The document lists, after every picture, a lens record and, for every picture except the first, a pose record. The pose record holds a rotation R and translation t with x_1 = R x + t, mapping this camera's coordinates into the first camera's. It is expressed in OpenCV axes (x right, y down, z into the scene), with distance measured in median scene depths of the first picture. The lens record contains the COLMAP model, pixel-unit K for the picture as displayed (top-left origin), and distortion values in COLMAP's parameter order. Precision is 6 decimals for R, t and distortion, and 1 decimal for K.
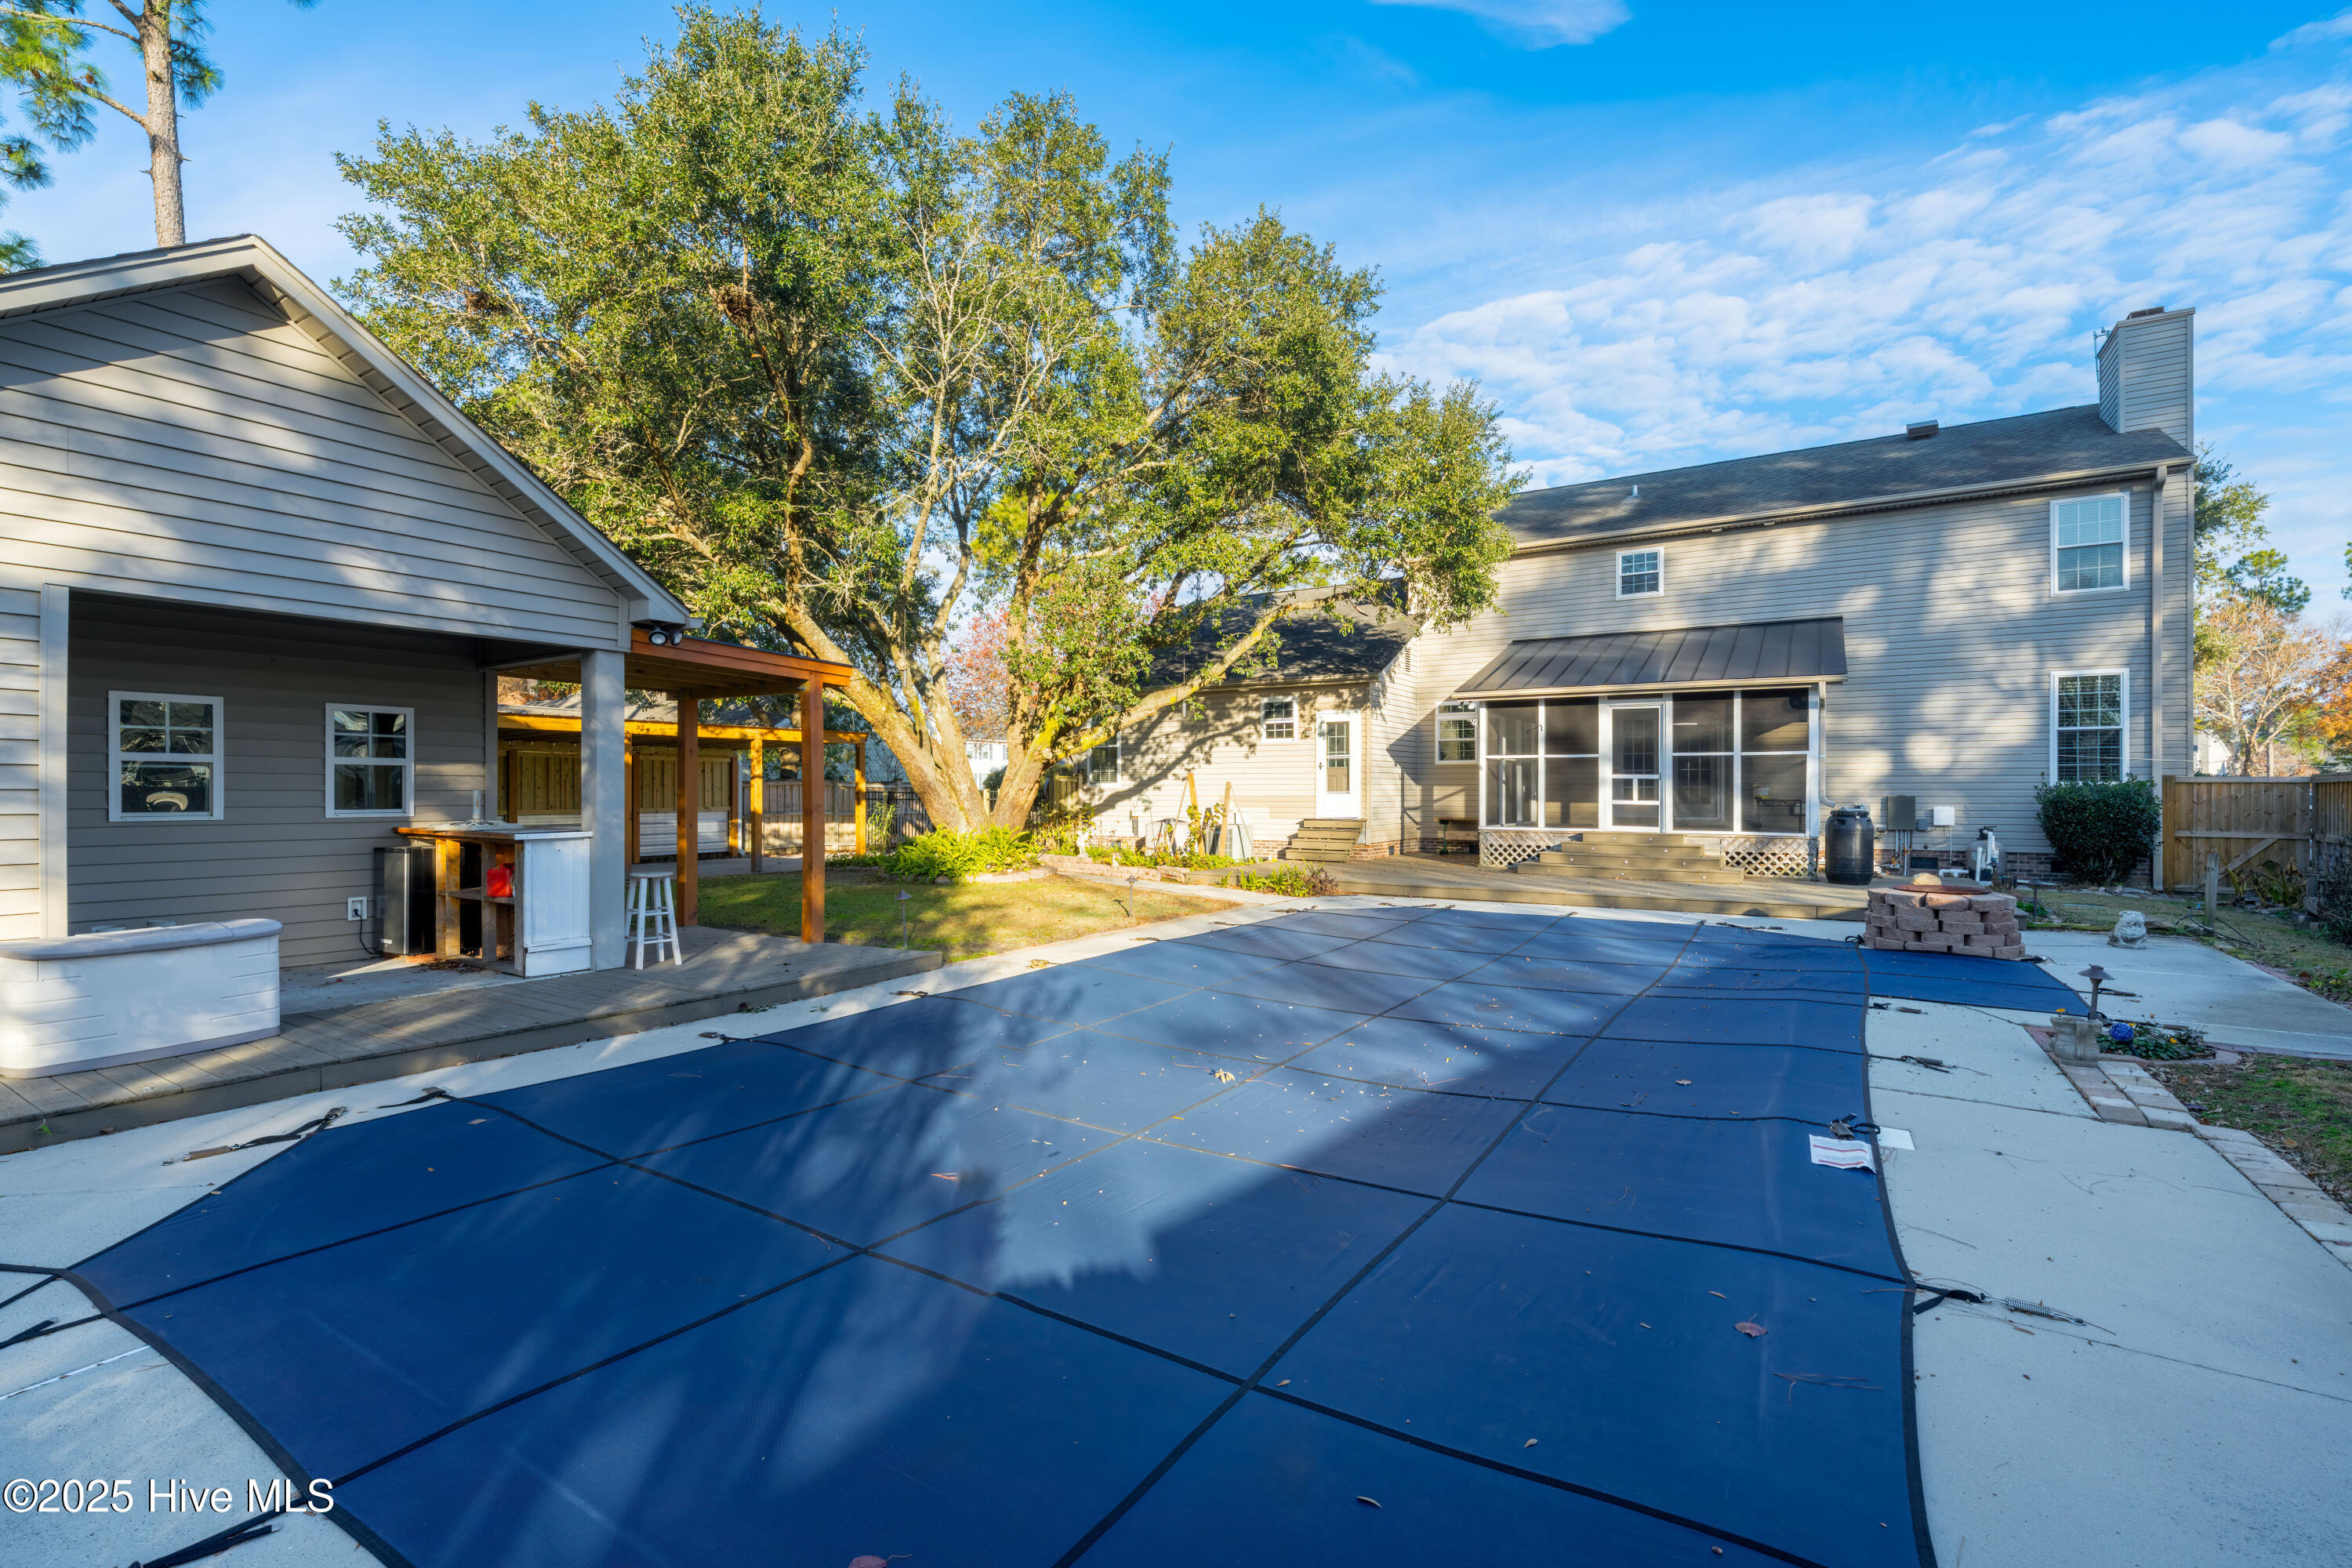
lens RADIAL K [[1033.8, 0, 1176.0], [0, 1033.8, 784.0], [0, 0, 1]] dist [-0.000568, -0.000104]
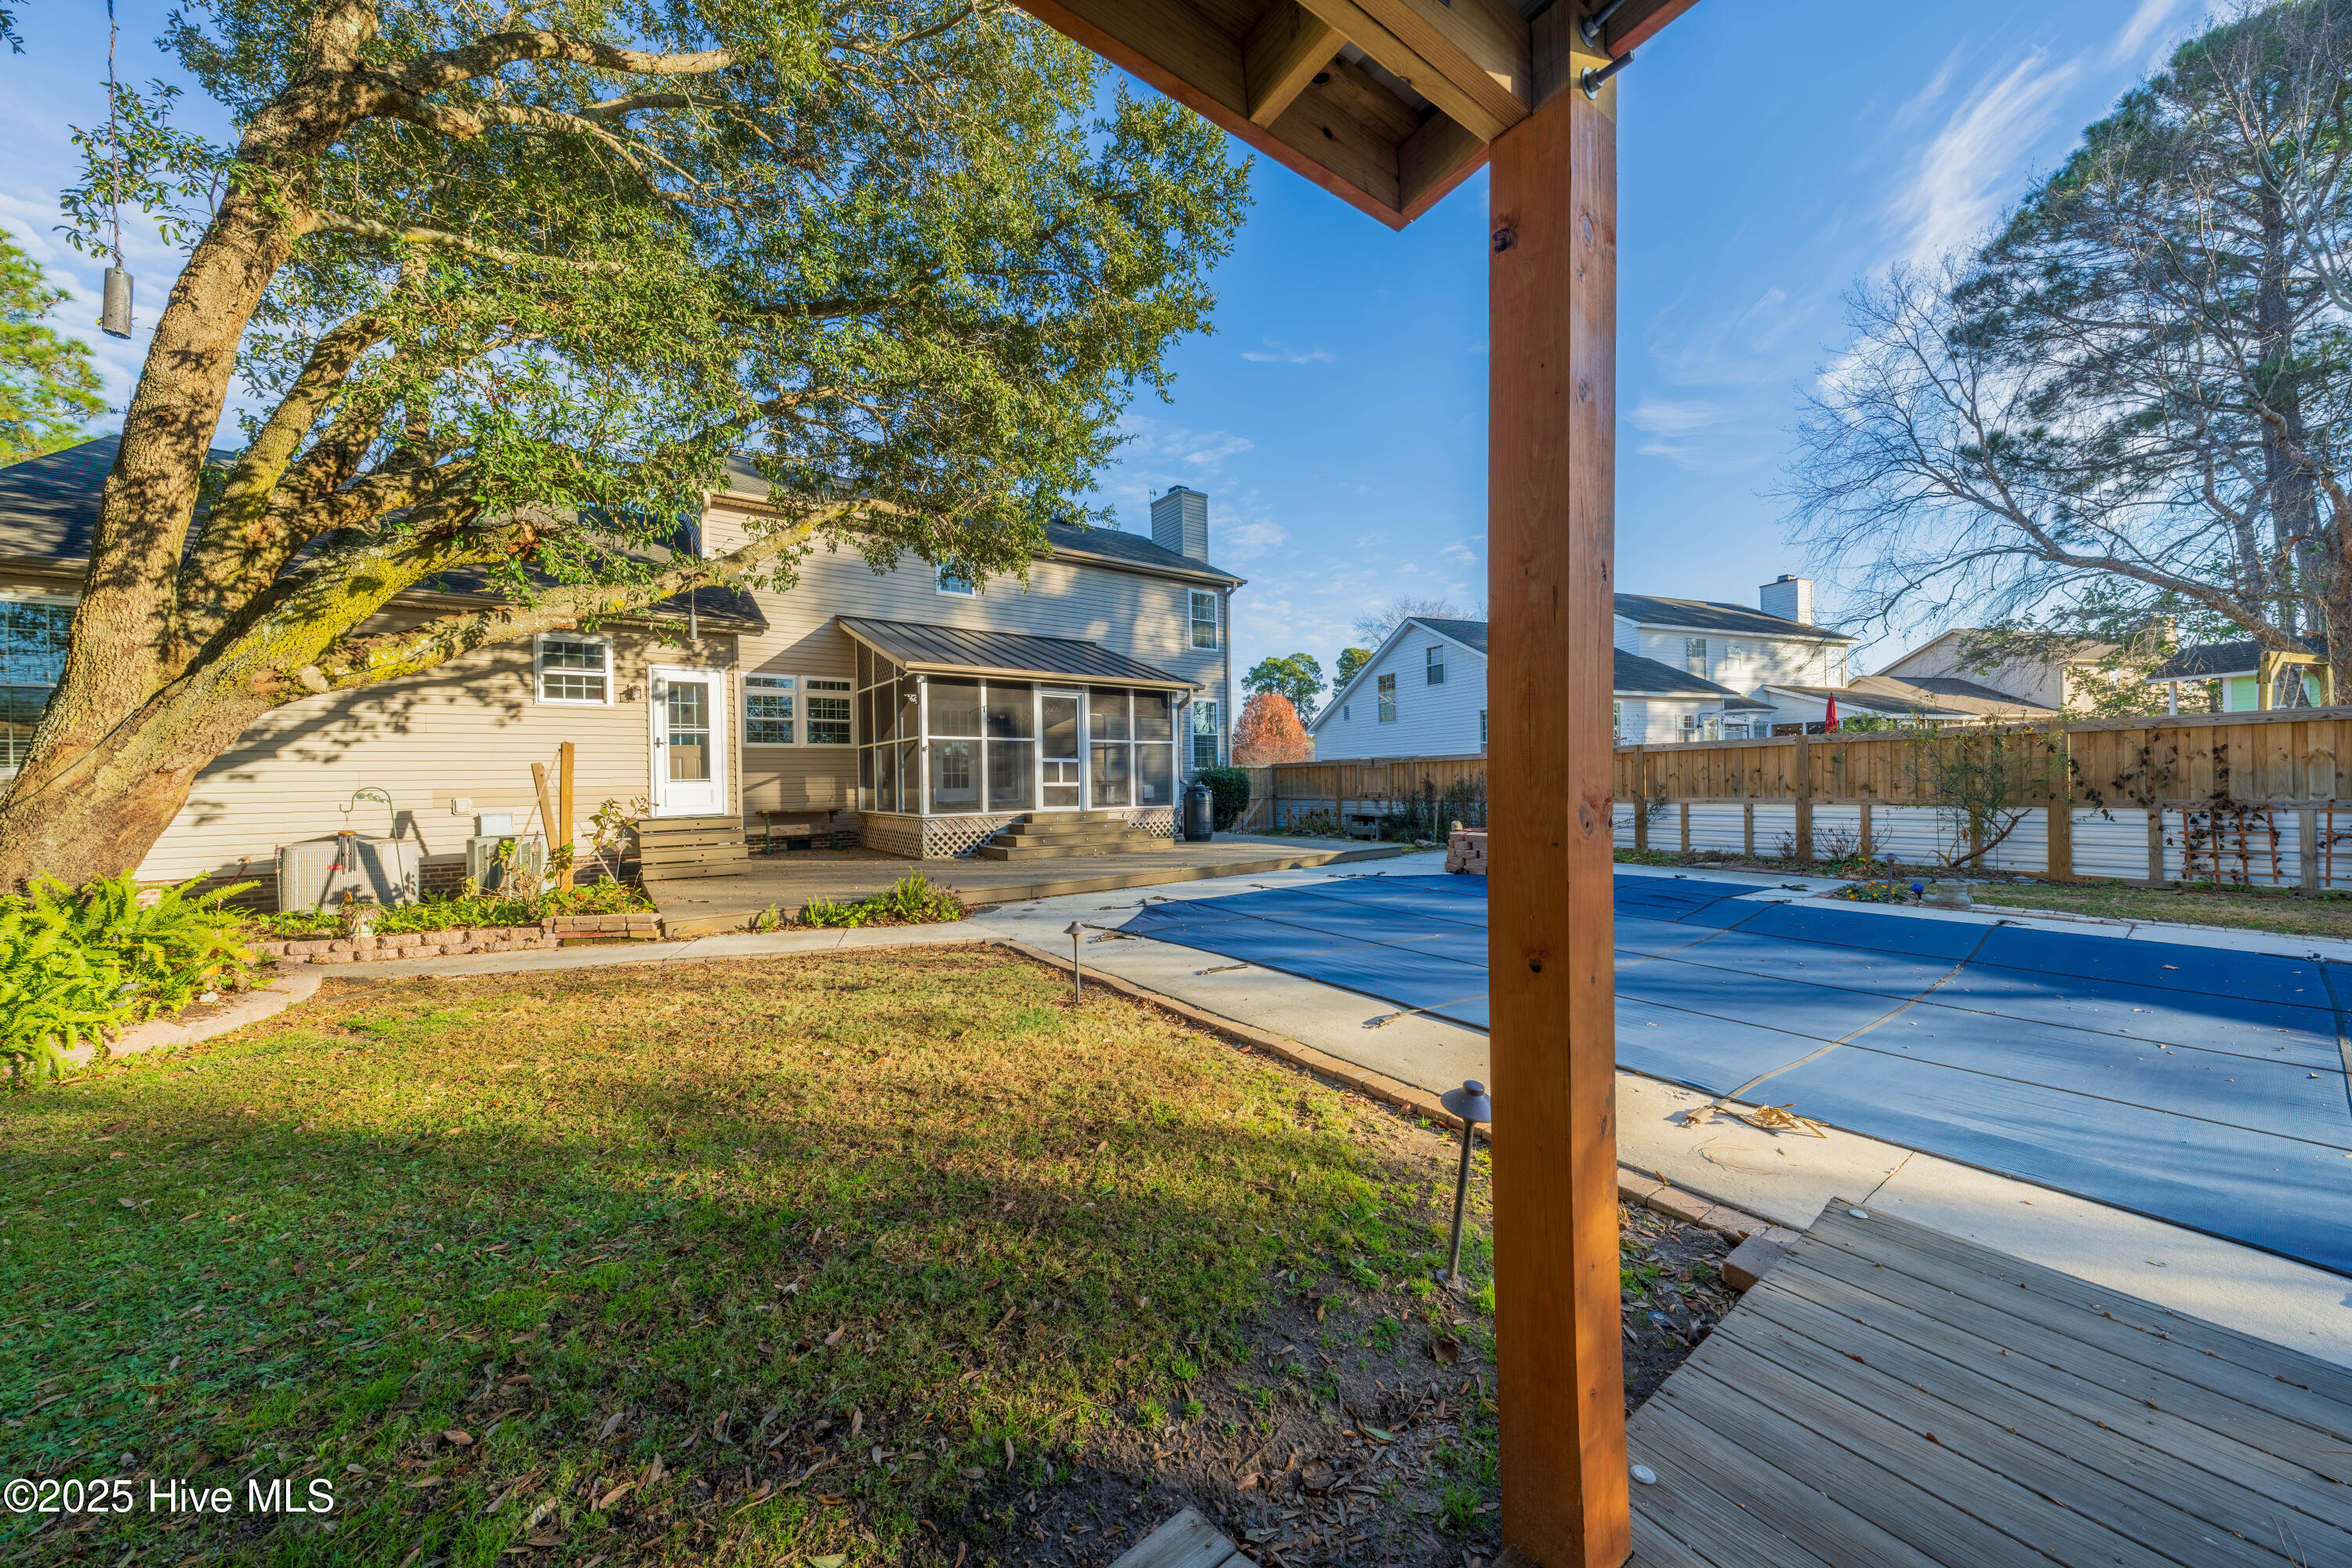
lens RADIAL K [[798.3, 0, 1176.0], [0, 798.3, 784.0], [0, 0, 1]] dist [0.000240, 0.000088]
pose [[0.370713, -0.013771, 0.928646, -0.235016], [0.009287, 0.999895, 0.011120, 0.008053], [-0.928701, 0.004502, 0.370802, 0.476678]]
